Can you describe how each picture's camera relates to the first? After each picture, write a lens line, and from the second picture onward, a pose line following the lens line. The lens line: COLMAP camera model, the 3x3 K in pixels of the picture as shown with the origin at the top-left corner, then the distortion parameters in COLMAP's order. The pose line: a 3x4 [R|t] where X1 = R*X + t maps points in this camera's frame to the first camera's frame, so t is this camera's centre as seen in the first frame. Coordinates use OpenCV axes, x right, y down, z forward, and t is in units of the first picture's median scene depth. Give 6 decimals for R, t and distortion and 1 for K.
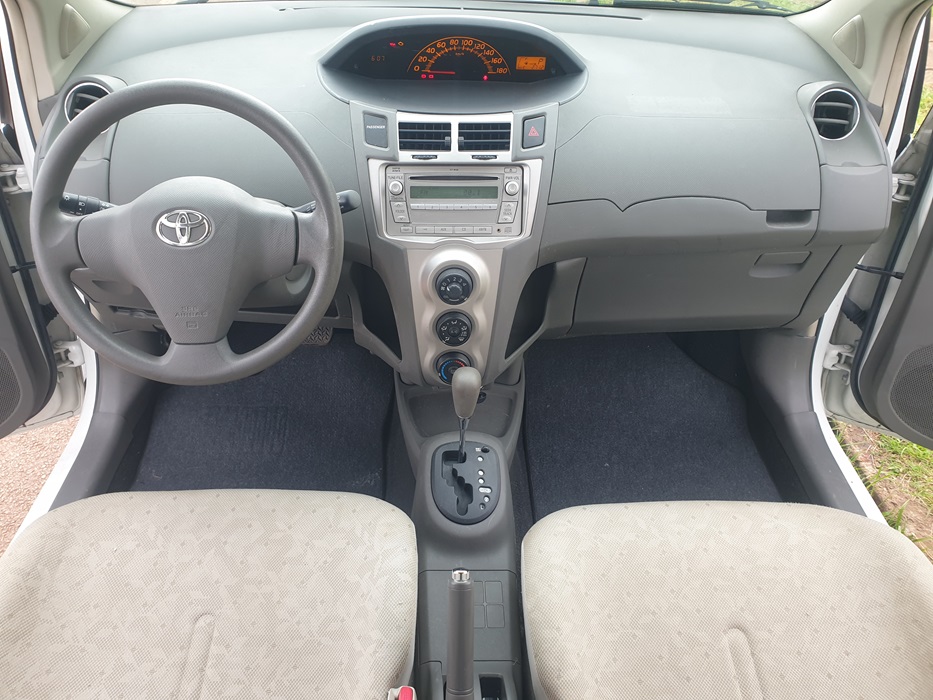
lens RADIAL K [[703.3, 0, 466.2], [0, 703.3, 350.1], [0, 0, 1]] dist [0.003140, 0.002403]
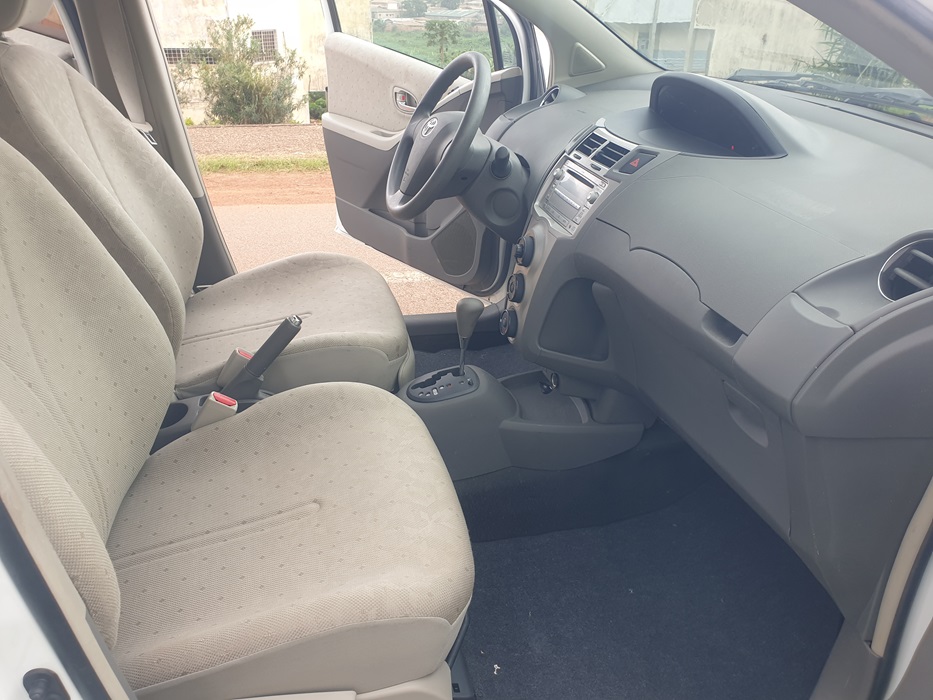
lens RADIAL K [[703.3, 0, 466.1], [0, 703.3, 349.8], [0, 0, 1]] dist [0.003140, 0.002403]
pose [[0.231587, 0.448040, -0.863497, 1.112420], [-0.626130, 0.747986, 0.220178, -0.167752], [0.744532, 0.489671, 0.453755, 0.448057]]
